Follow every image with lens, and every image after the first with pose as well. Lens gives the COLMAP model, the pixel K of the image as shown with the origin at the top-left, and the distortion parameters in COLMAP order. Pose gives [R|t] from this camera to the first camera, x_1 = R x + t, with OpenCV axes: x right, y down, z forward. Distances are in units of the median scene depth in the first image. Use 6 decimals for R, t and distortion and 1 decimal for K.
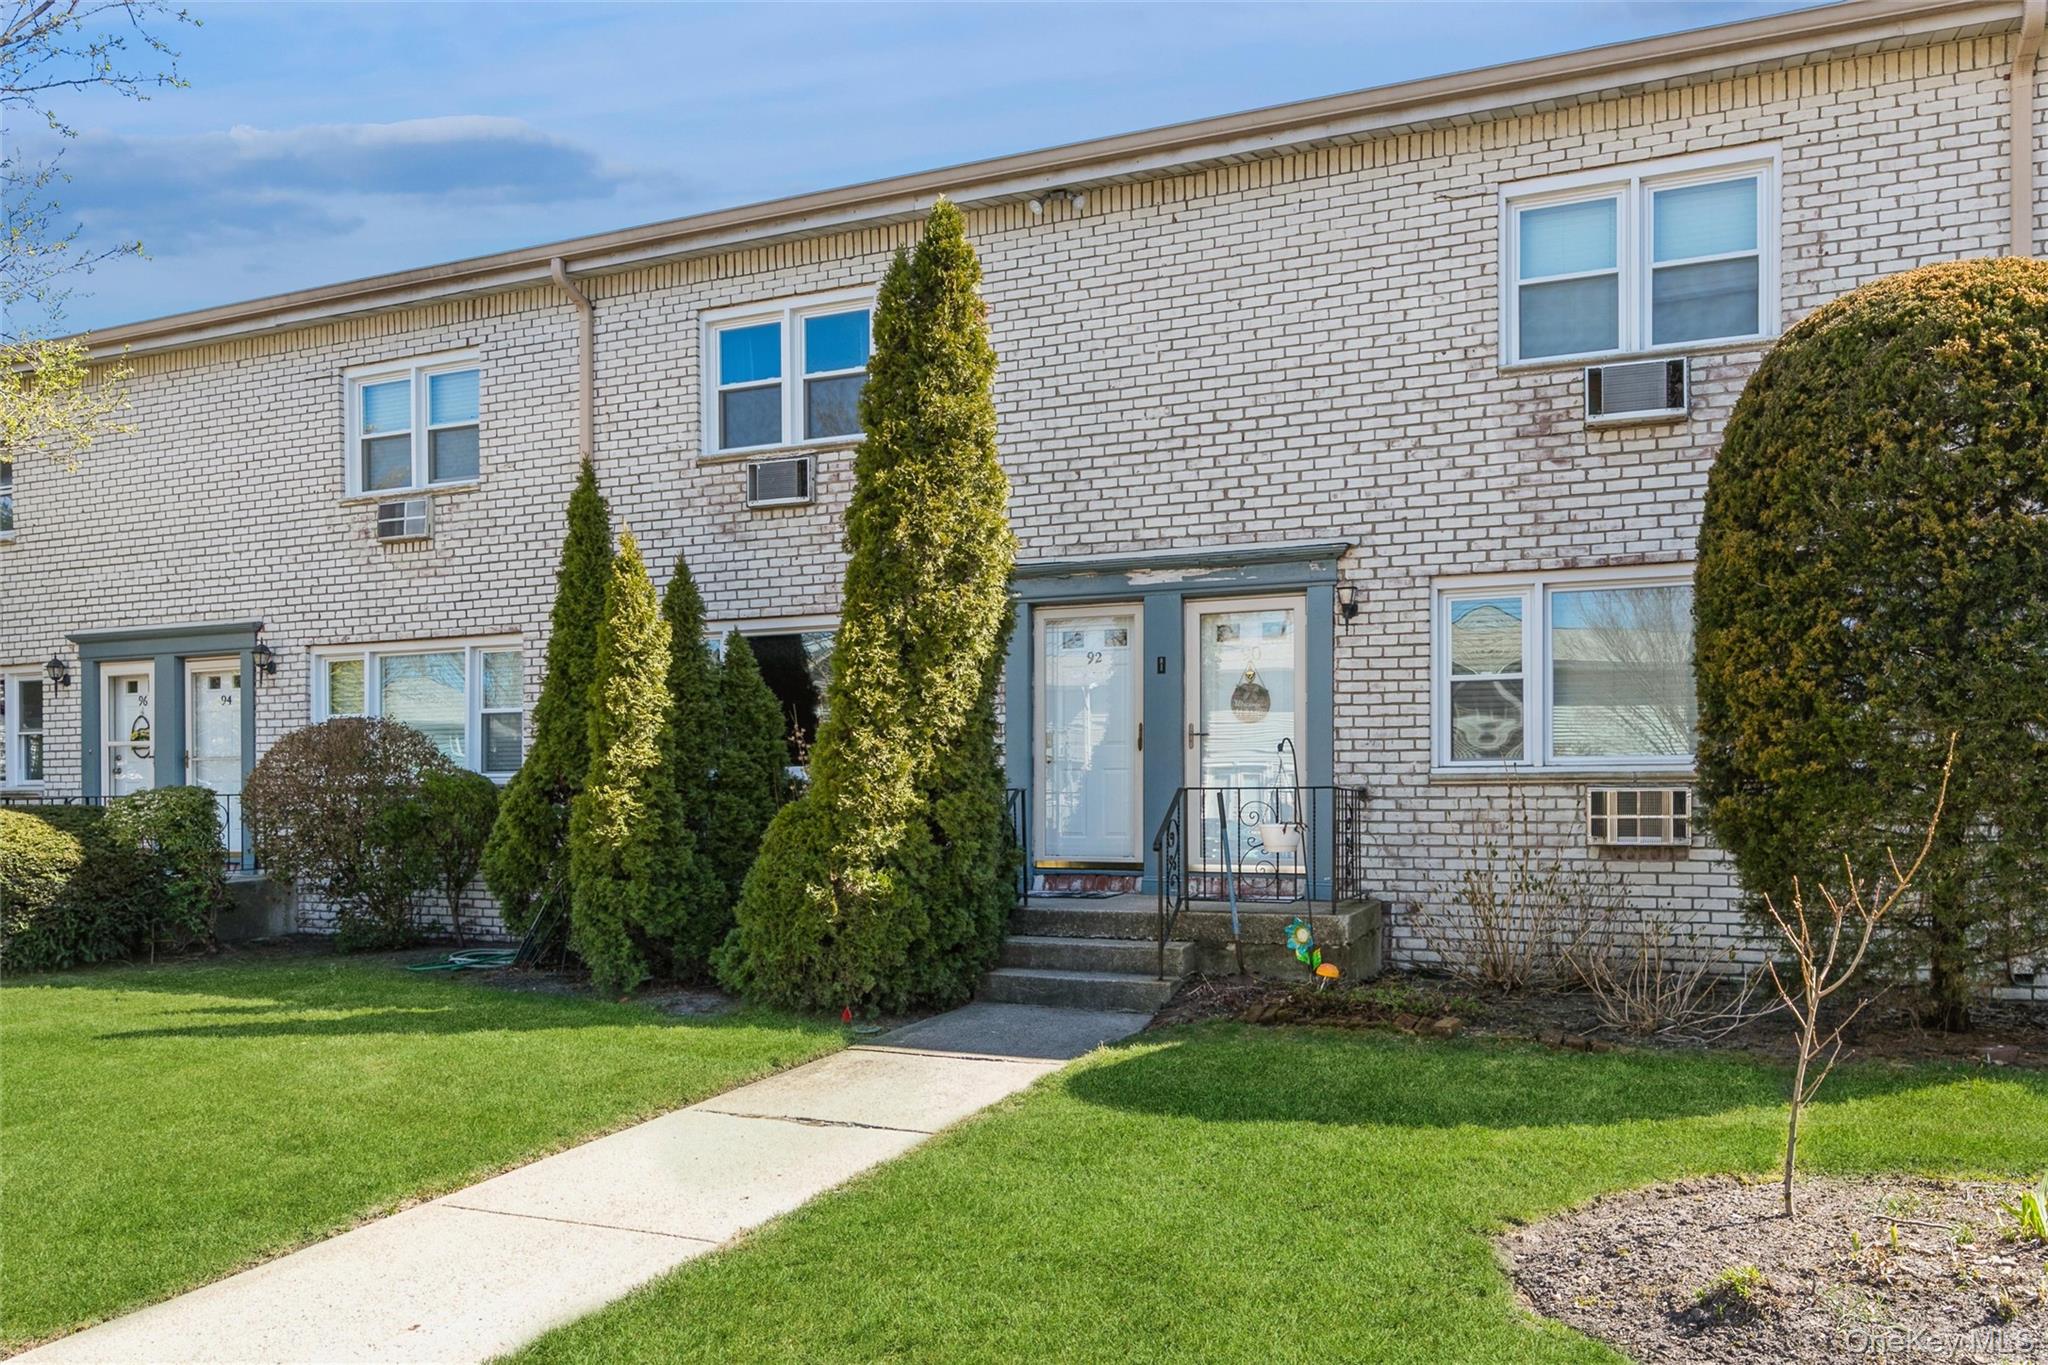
lens RADIAL K [[1496.8, 0, 1015.1], [0, 1496.8, 813.3], [0, 0, 1]] dist [-0.004209, -0.003030]
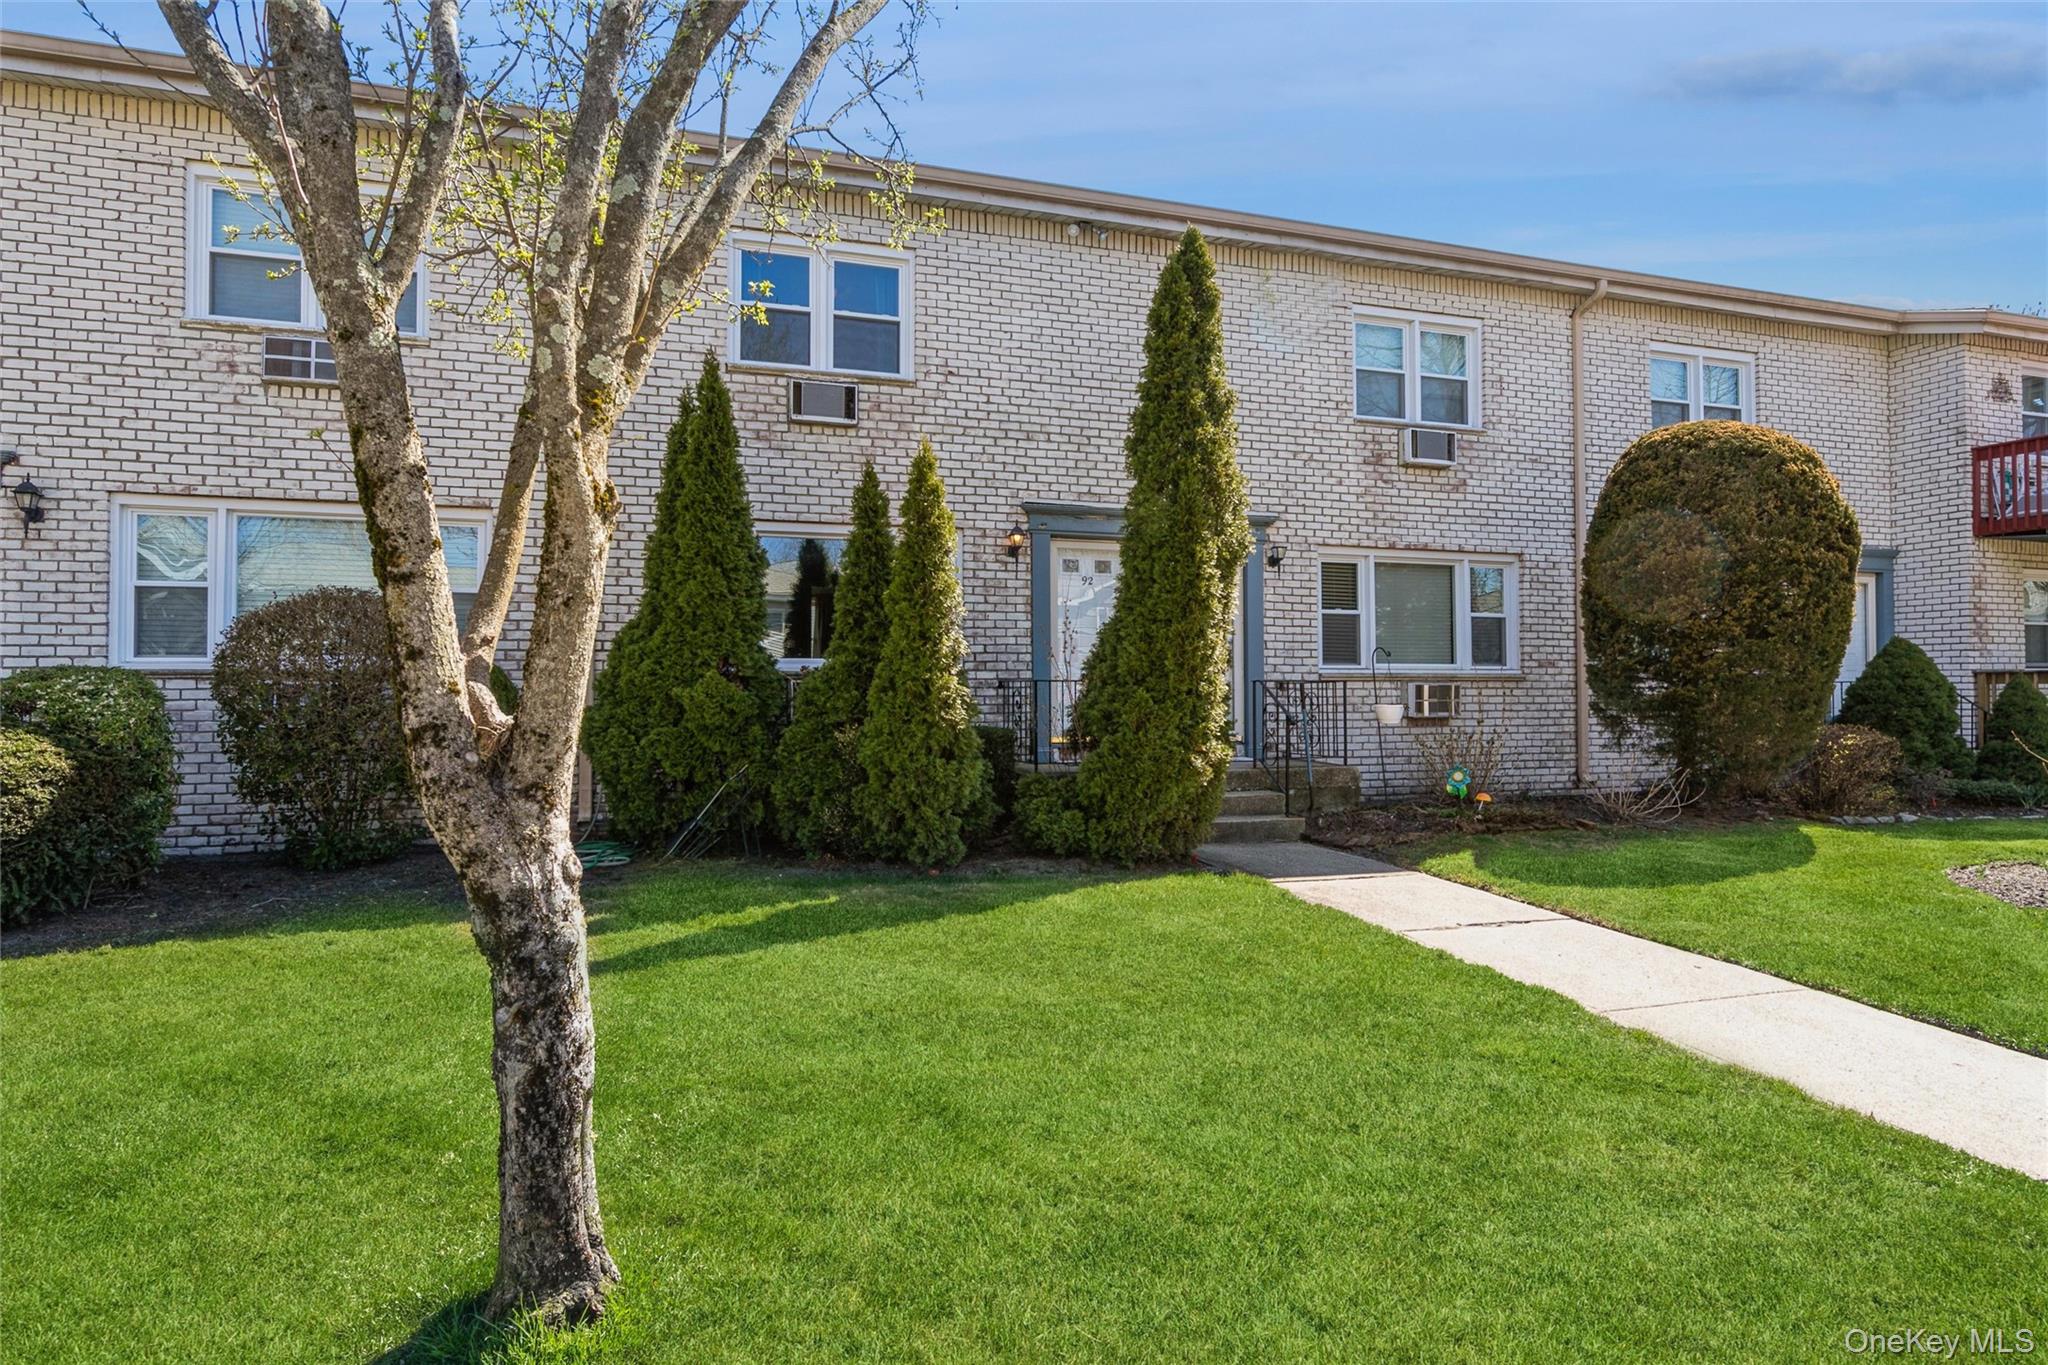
lens RADIAL K [[1147.8, 0, 1029.4], [0, 1147.8, 668.3], [0, 0, 1]] dist [-0.003344, 0.000693]
pose [[0.744804, 0.017739, 0.667047, -0.708929], [0.005856, 0.999434, -0.033117, 0.005588], [-0.667257, 0.028572, 0.744279, 0.316870]]
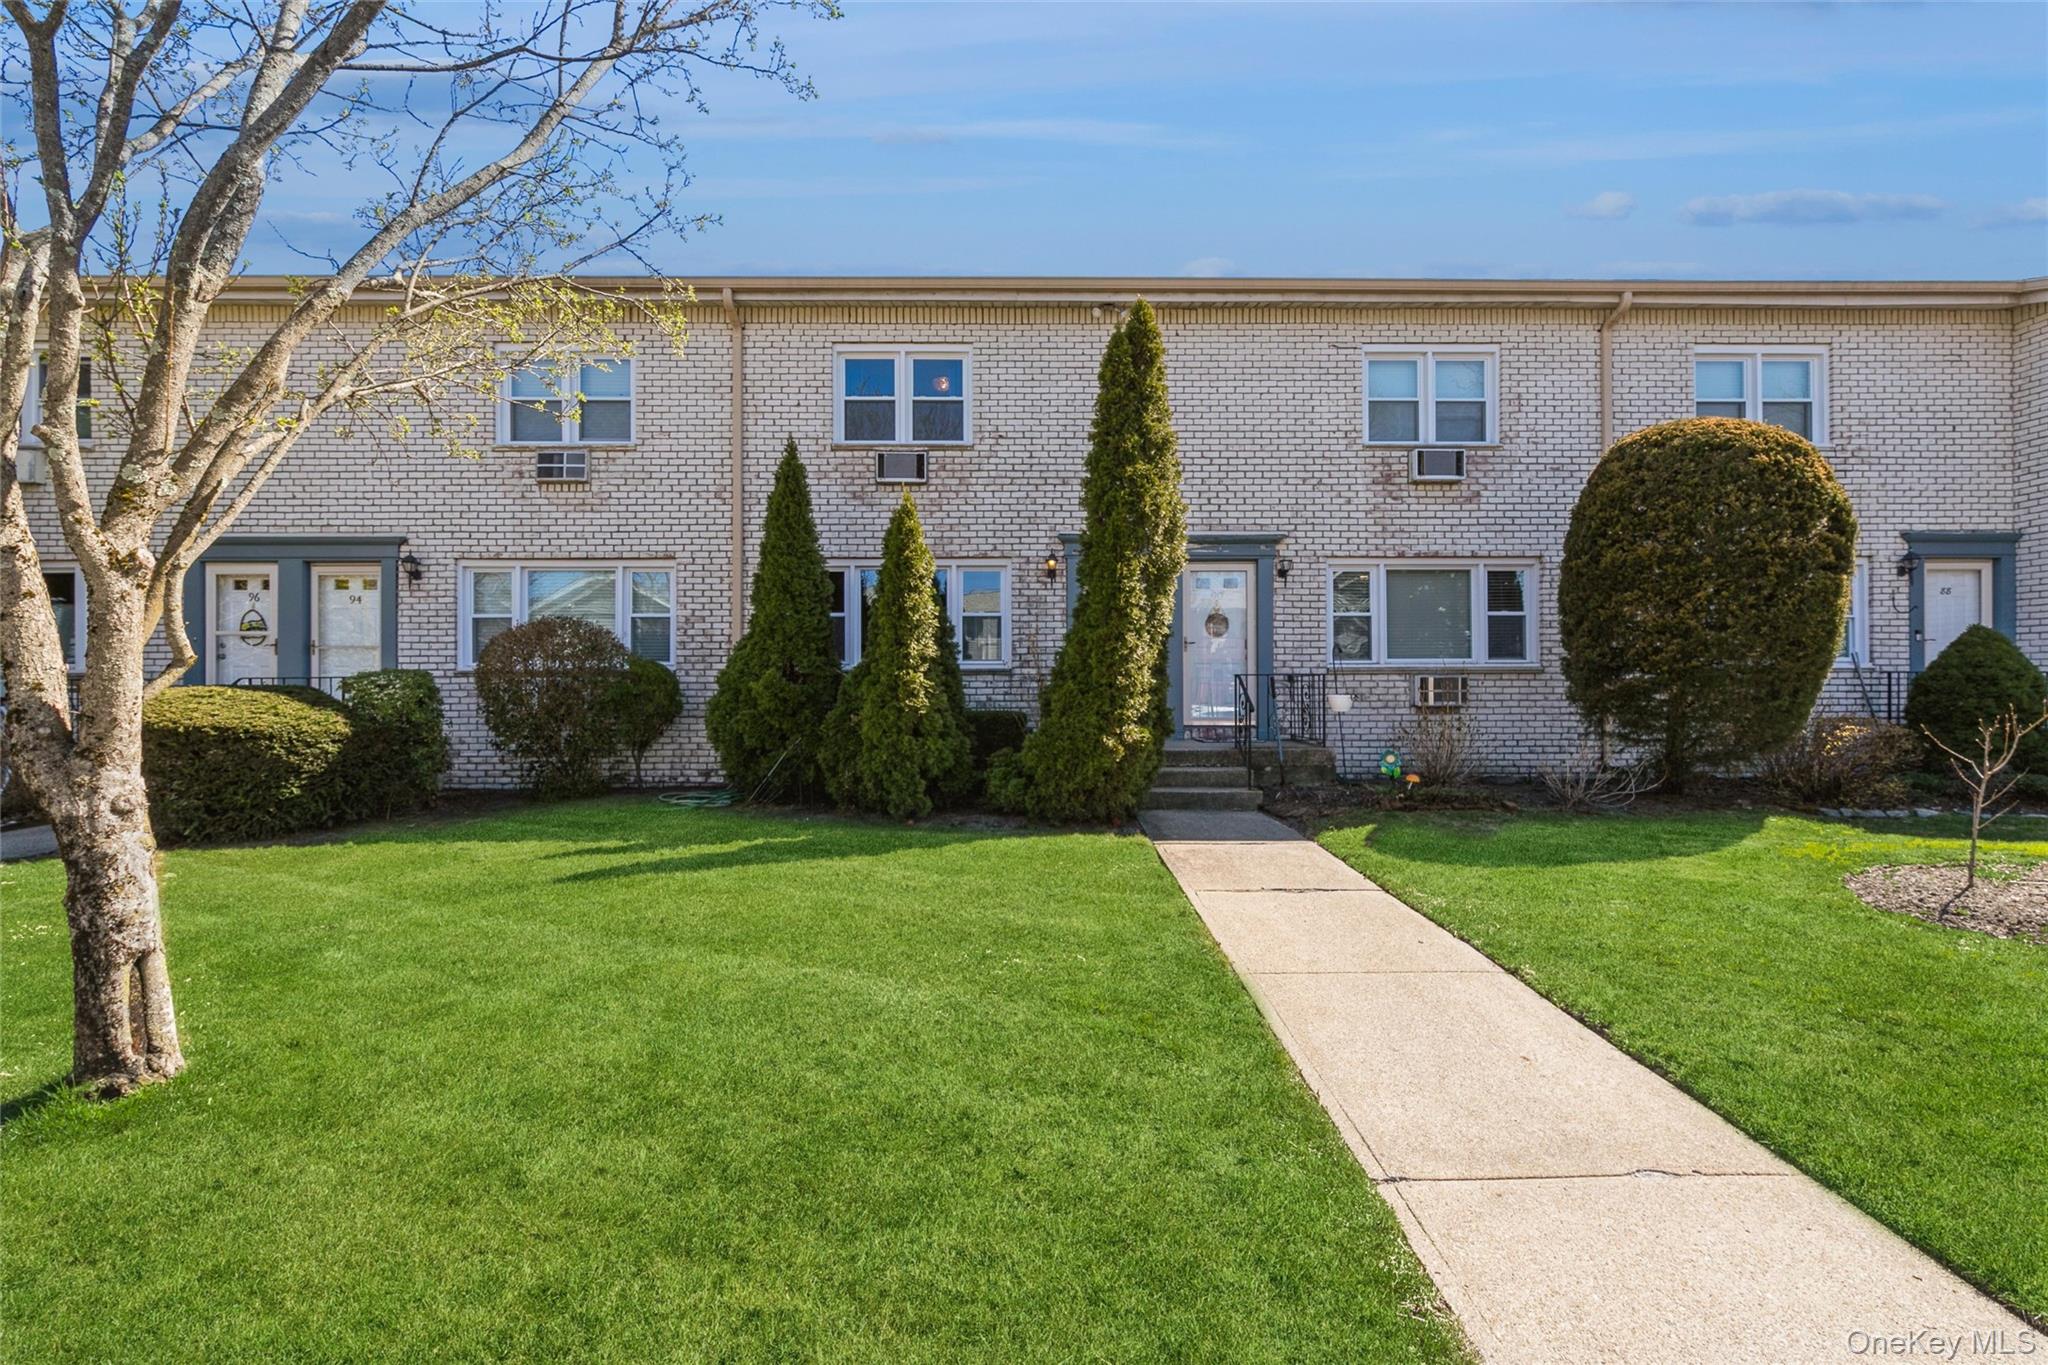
lens RADIAL K [[881.9, 0, 1024.0], [0, 881.9, 682.5], [0, 0, 1]] dist [0.000561, -0.000282]
pose [[0.913688, 0.002756, 0.406408, -0.467277], [0.003264, 0.999895, -0.014119, 0.004948], [-0.406404, 0.014227, 0.913583, 0.184056]]
